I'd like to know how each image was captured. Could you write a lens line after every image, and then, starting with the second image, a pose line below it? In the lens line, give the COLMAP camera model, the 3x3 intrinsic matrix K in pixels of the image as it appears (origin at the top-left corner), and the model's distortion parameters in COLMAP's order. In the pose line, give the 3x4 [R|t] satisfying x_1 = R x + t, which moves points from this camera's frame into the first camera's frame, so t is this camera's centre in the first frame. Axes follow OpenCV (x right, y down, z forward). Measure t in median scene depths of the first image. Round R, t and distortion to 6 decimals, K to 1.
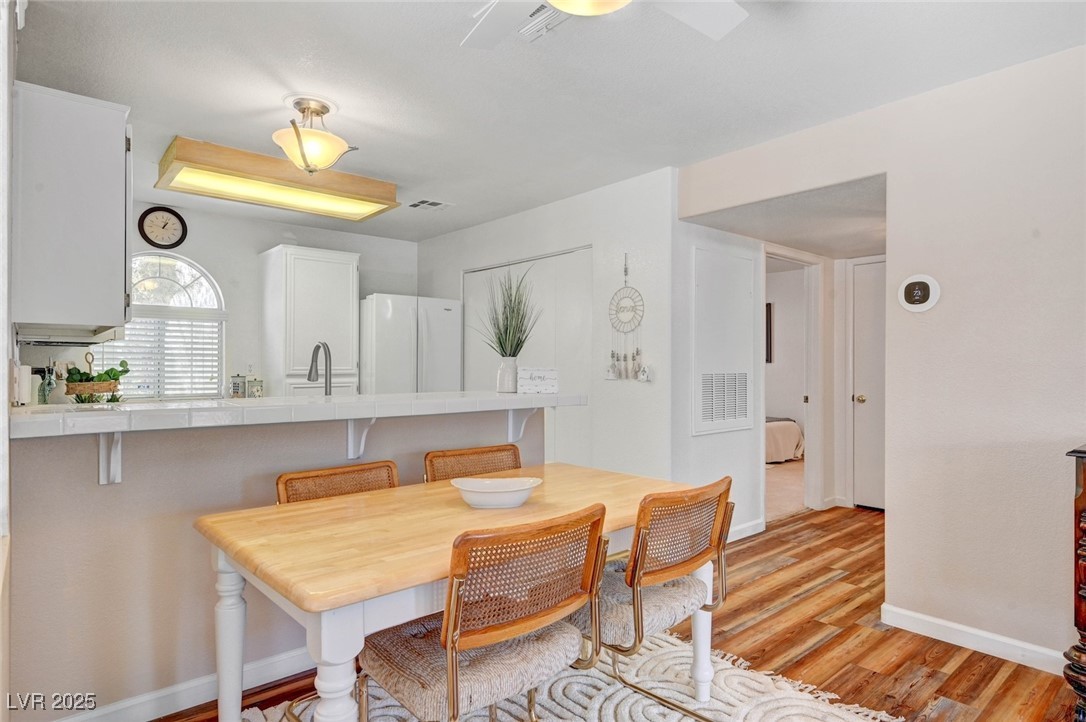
lens RADIAL K [[606.5, 0, 548.3], [0, 606.5, 363.1], [0, 0, 1]] dist [0.000264, 0.000061]
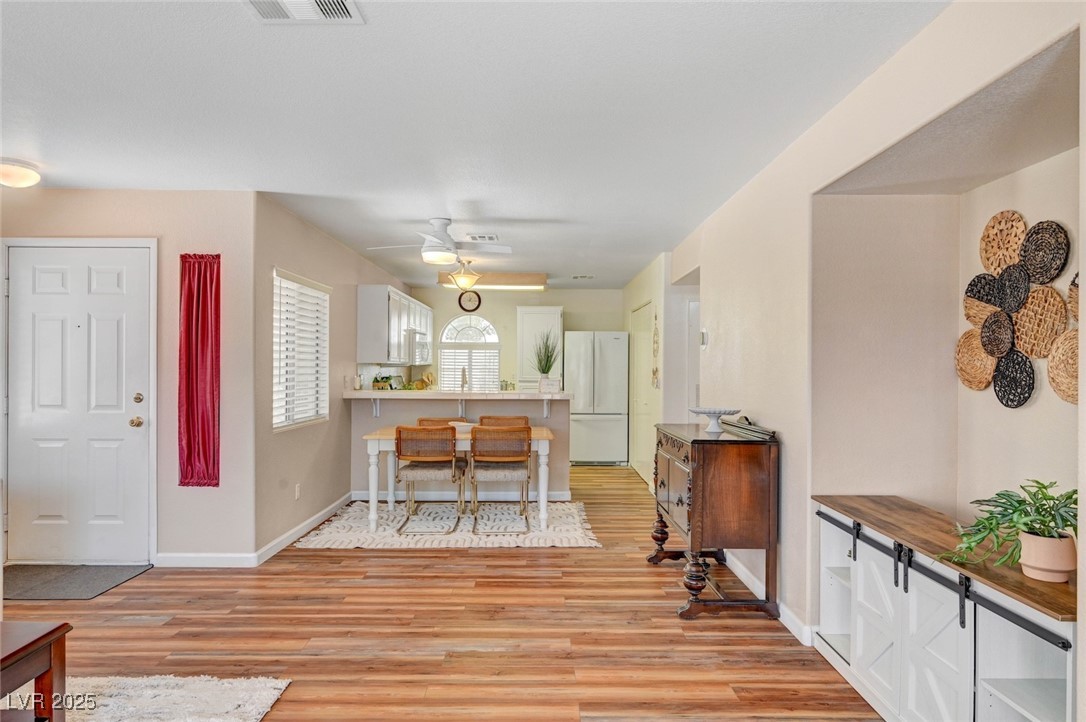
lens RADIAL K [[658.7, 0, 544.3], [0, 658.7, 365.8], [0, 0, 1]] dist [-0.000699, 0.001130]
pose [[0.763744, 0.002845, -0.645513, 1.003878], [-0.005115, 0.999986, -0.001643, -0.023598], [0.645499, 0.004557, 0.763747, -0.474489]]
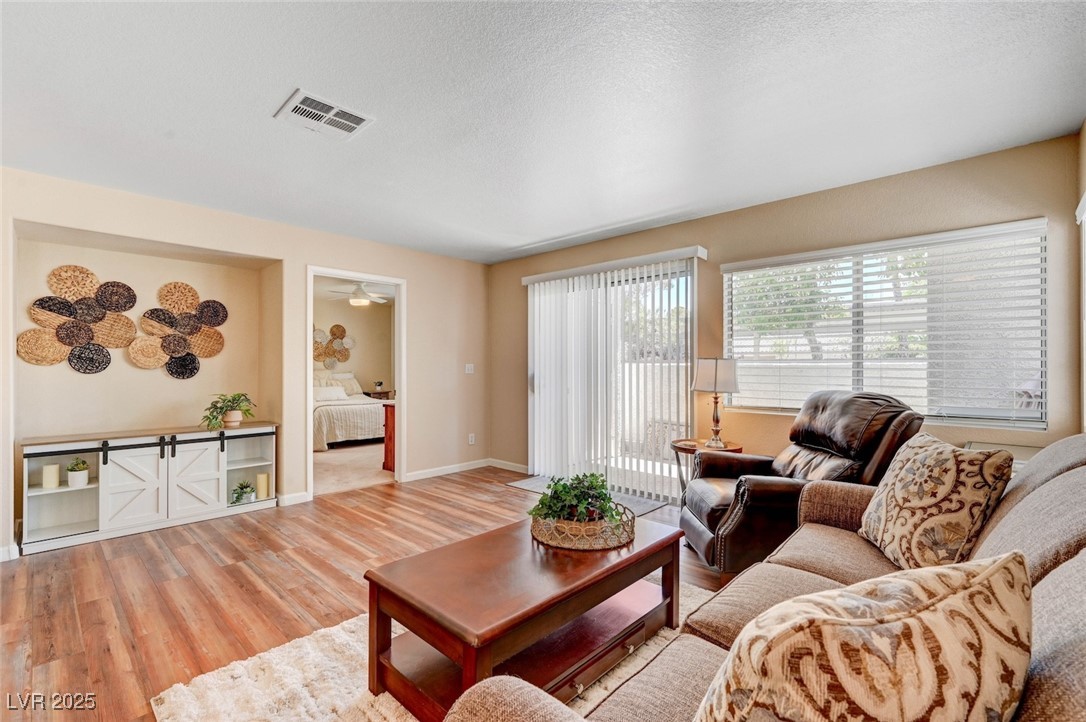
lens RADIAL K [[474.8, 0, 545.5], [0, 474.8, 364.0], [0, 0, 1]] dist [-0.000218, 0.000026]
pose [[-0.103176, 0.004018, 0.994655, -0.081677], [0.000967, 0.999992, -0.003940, 0.001977], [-0.994663, 0.000555, -0.103179, -0.430242]]
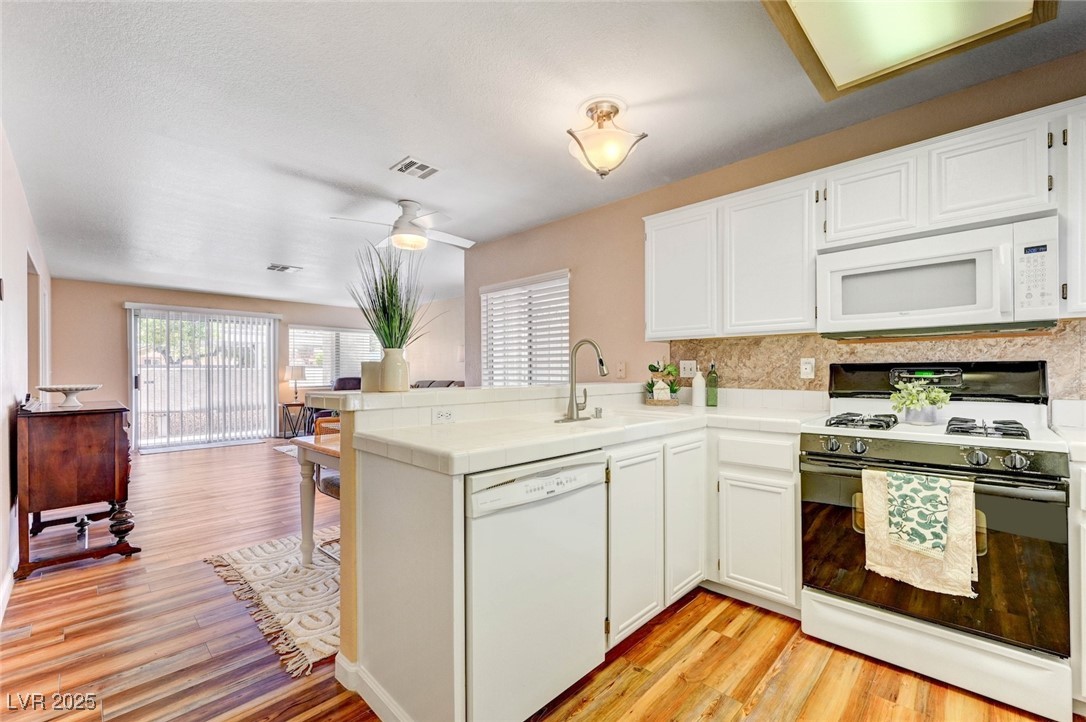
lens RADIAL K [[458.2, 0, 553.5], [0, 458.2, 370.0], [0, 0, 1]] dist [0.000144, -0.000041]
pose [[-0.994741, 0.003397, -0.102364, -0.148190], [0.003830, 0.999984, -0.004041, 0.017642], [0.102348, -0.004412, -0.994739, 1.284753]]
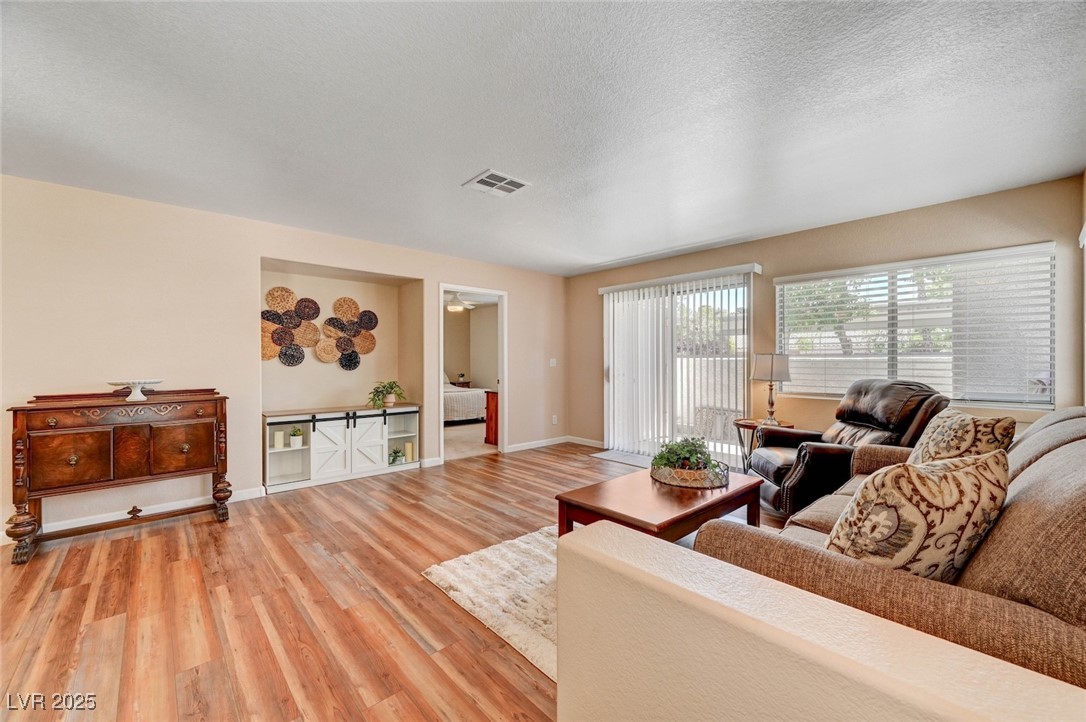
lens RADIAL K [[431.3, 0, 543.0], [0, 431.3, 361.0], [0, 0, 1]] dist [-0.000481, -0.000064]
pose [[-0.022157, -0.001128, 0.999754, -0.228703], [0.002023, 0.999997, 0.001173, 0.002359], [-0.999752, 0.002049, -0.022155, -0.282182]]
